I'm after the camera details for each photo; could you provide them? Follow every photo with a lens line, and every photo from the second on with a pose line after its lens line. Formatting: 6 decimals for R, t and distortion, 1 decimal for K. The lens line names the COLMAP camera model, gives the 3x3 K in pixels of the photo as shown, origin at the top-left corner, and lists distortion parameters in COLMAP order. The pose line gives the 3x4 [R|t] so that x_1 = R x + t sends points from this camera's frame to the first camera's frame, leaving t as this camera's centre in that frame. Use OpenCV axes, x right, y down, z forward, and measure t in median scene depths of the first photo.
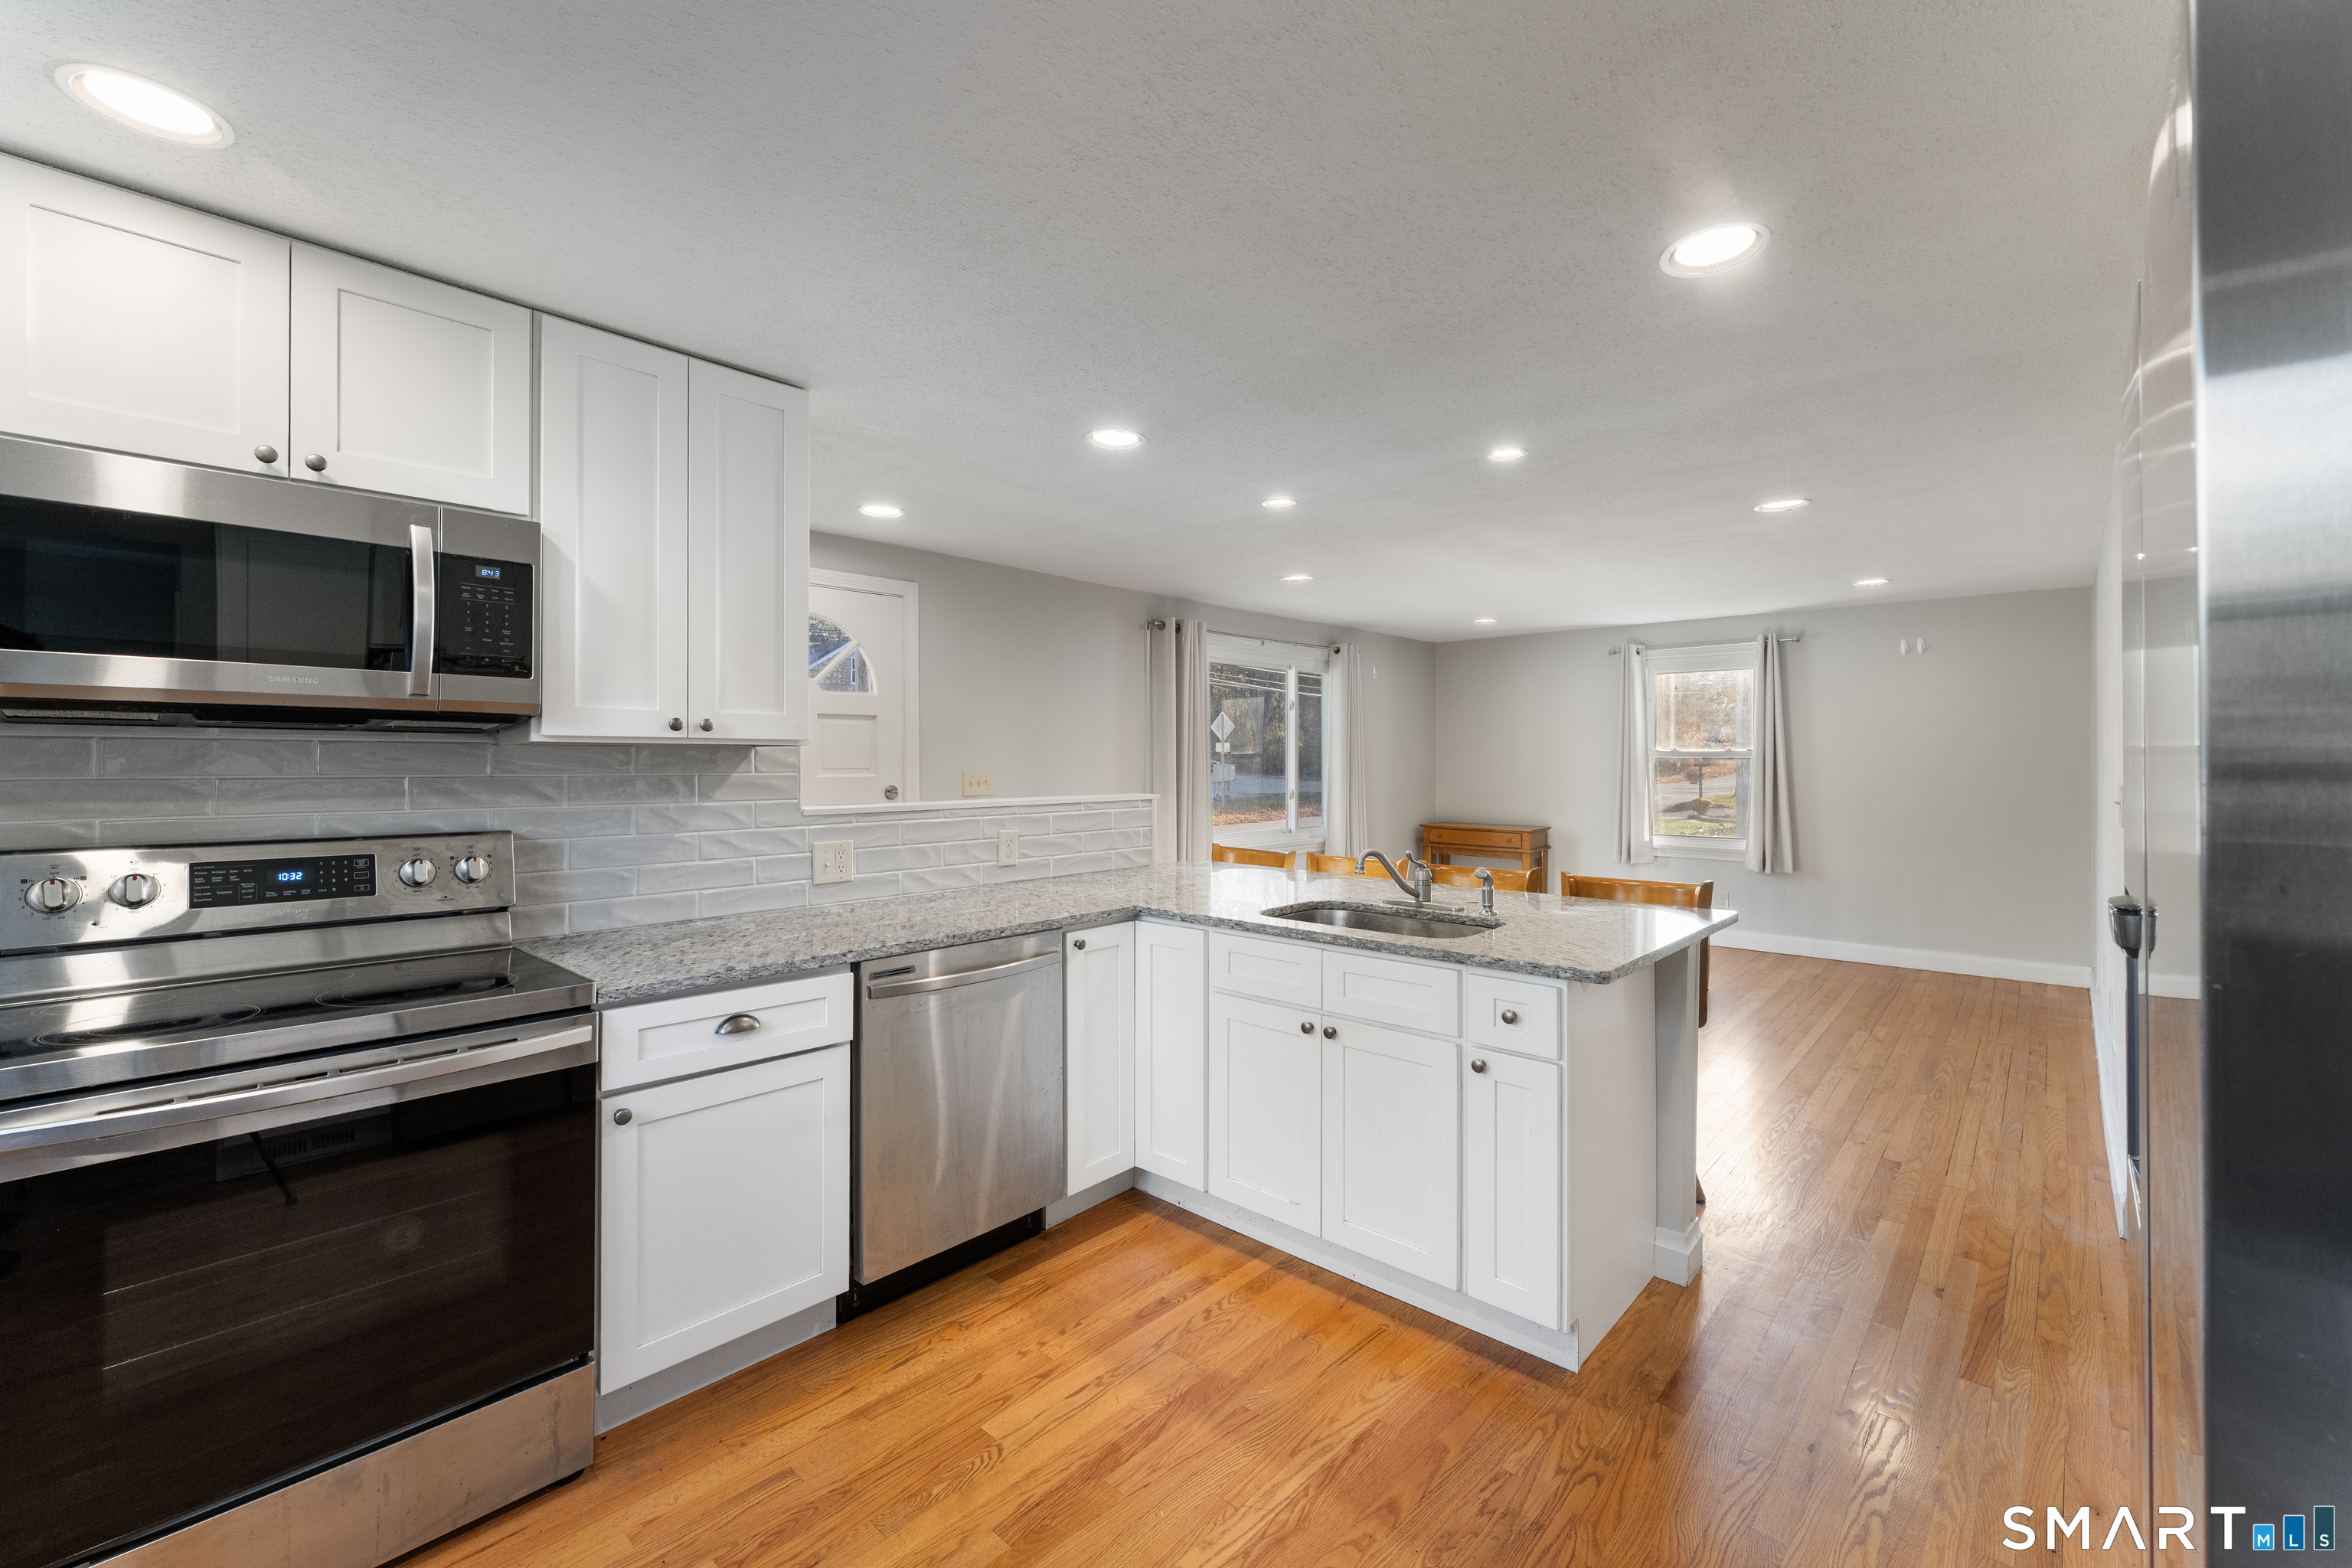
lens RADIAL K [[954.7, 0, 1181.9], [0, 954.7, 762.9], [0, 0, 1]] dist [-0.000782, -0.000076]
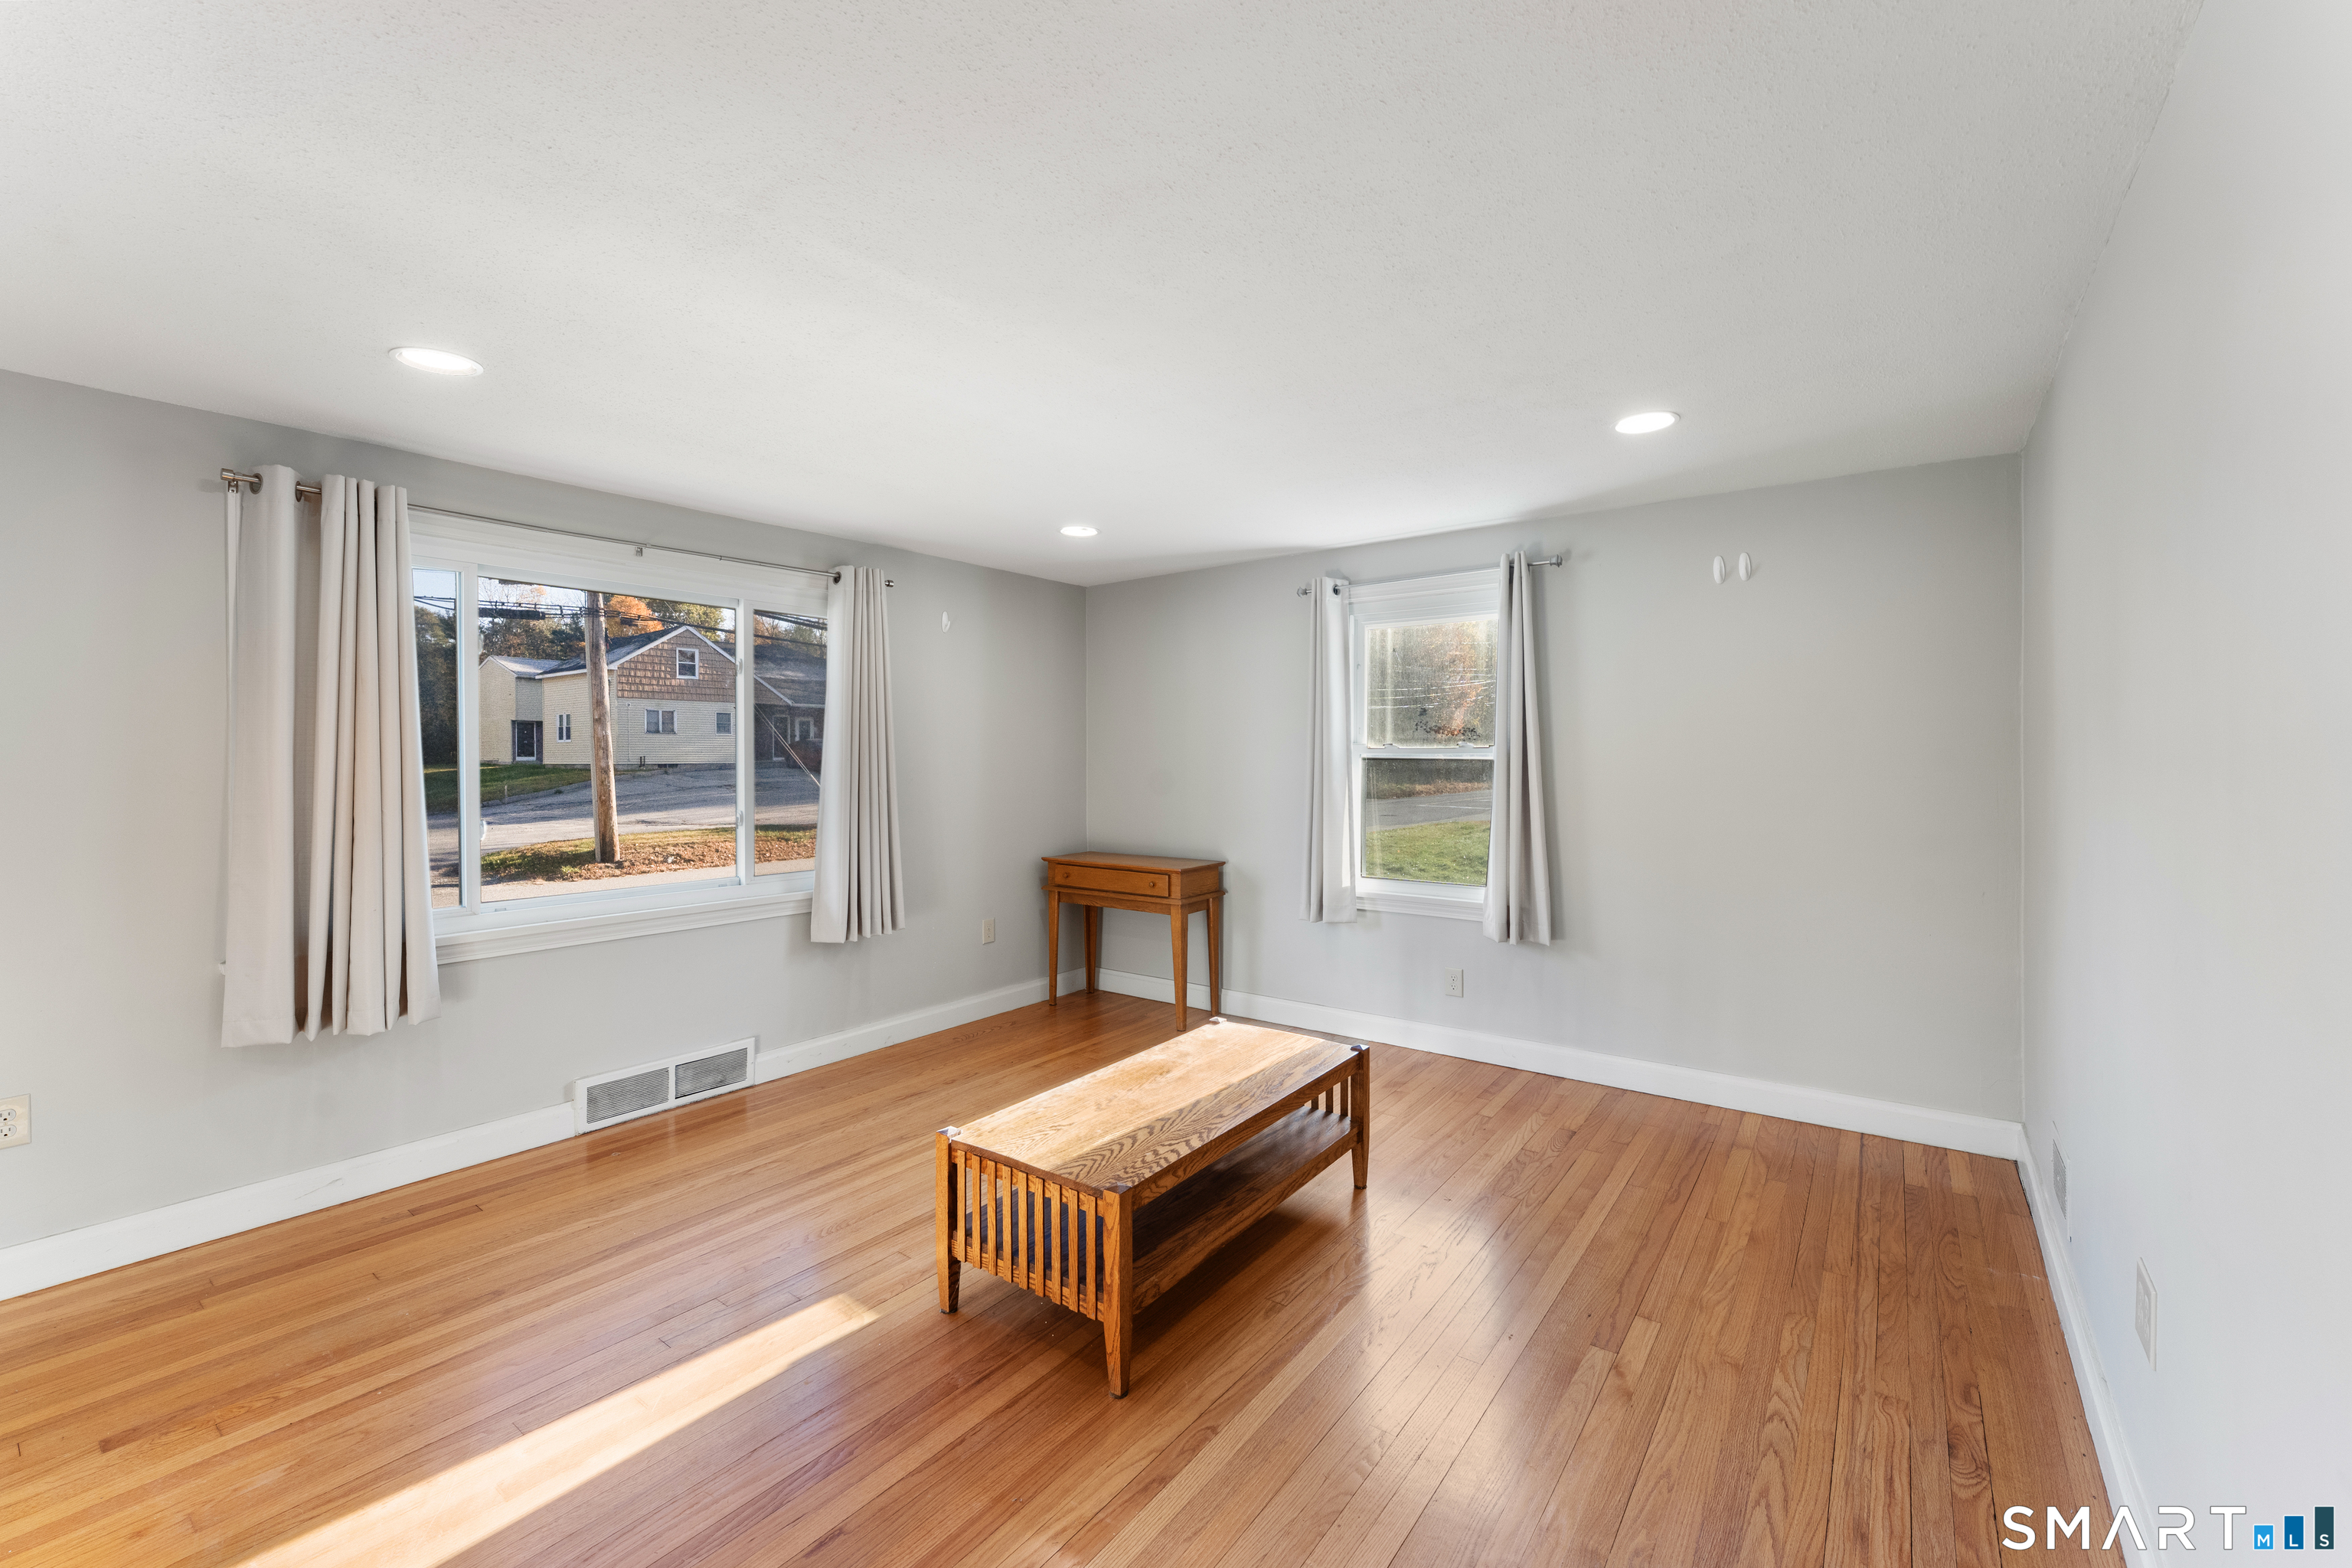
lens RADIAL K [[954.7, 0, 1178.7], [0, 954.7, 761.8], [0, 0, 1]] dist [-0.000782, -0.000076]
pose [[0.995780, -0.003738, 0.091700, 0.860884], [0.003724, 0.999993, 0.000323, -0.004086], [-0.091701, 0.000020, 0.995787, 1.026427]]
